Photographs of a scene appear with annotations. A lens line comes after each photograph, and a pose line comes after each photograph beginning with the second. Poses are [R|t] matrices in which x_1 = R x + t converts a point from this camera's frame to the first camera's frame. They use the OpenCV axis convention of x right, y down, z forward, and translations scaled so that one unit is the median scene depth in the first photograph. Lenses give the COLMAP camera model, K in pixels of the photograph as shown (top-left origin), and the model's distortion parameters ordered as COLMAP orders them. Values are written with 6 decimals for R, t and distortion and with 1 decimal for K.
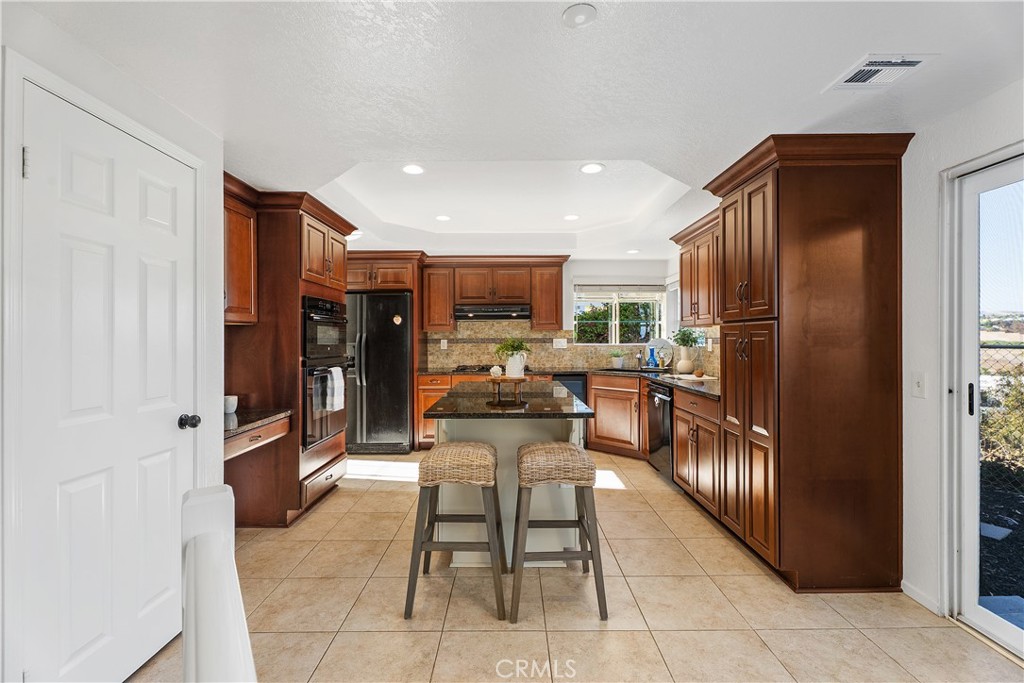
lens RADIAL K [[457.2, 0, 520.0], [0, 457.2, 337.5], [0, 0, 1]] dist [-0.003145, 0.001414]
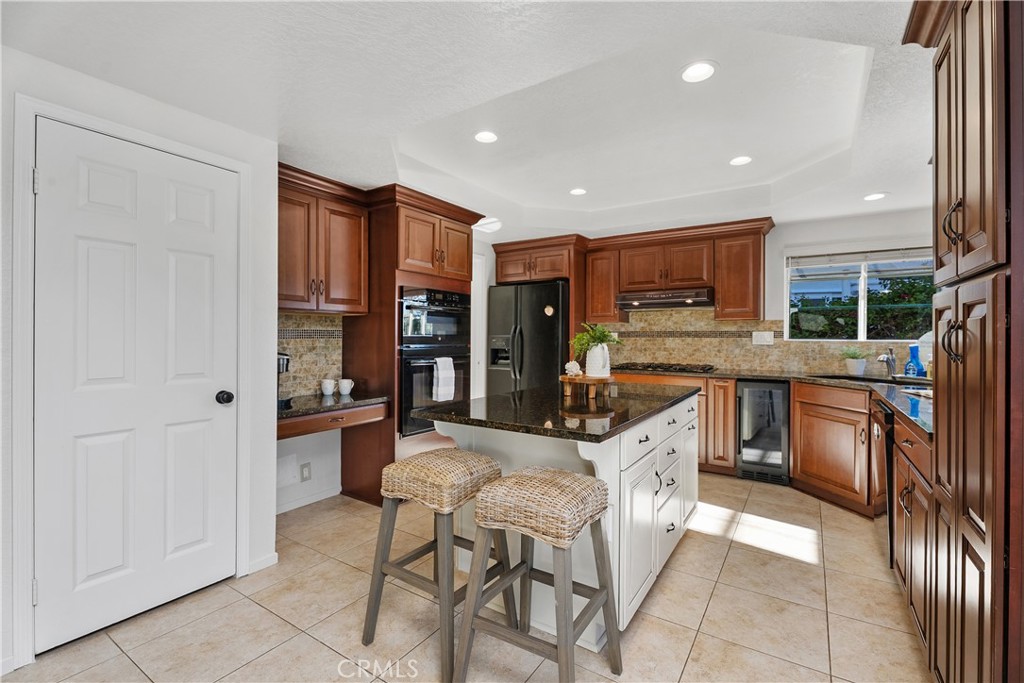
lens RADIAL K [[457.2, 0, 521.3], [0, 457.2, 337.2], [0, 0, 1]] dist [-0.003145, 0.001414]
pose [[0.829493, 0.006019, -0.558484, 0.200485], [-0.004016, 0.999980, 0.004813, 0.010829], [0.558502, -0.001750, 0.829501, 0.186497]]
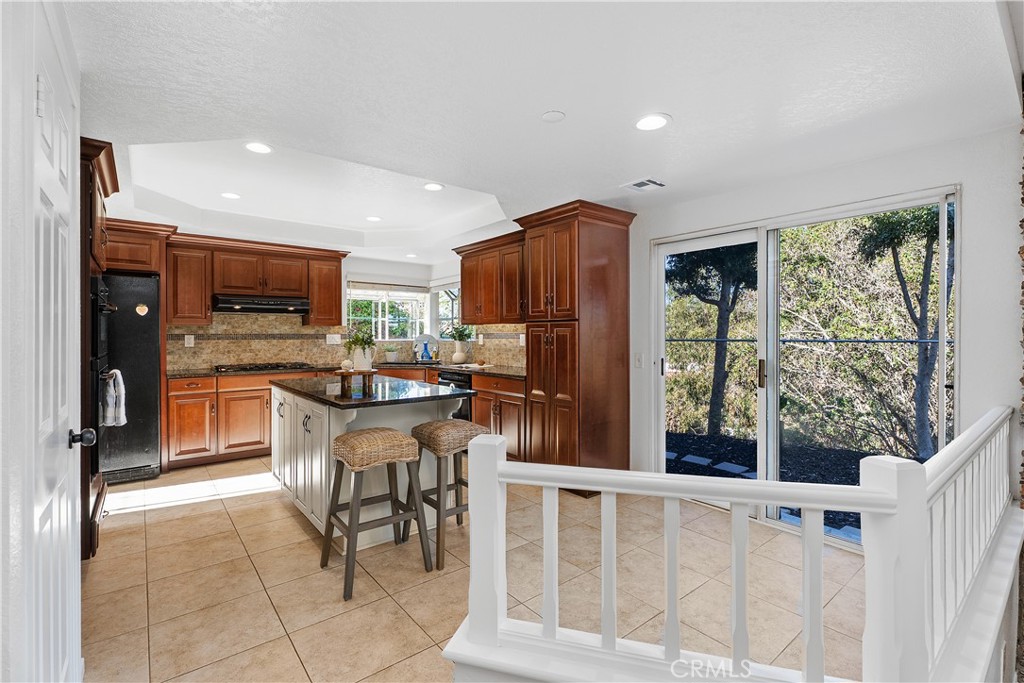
lens RADIAL K [[457.2, 0, 525.6], [0, 457.2, 334.0], [0, 0, 1]] dist [-0.003145, 0.001414]
pose [[0.772018, 0.002471, 0.635596, -0.249688], [-0.001579, 0.999997, -0.001970, 0.003243], [-0.635599, 0.000517, 0.772019, -0.027543]]
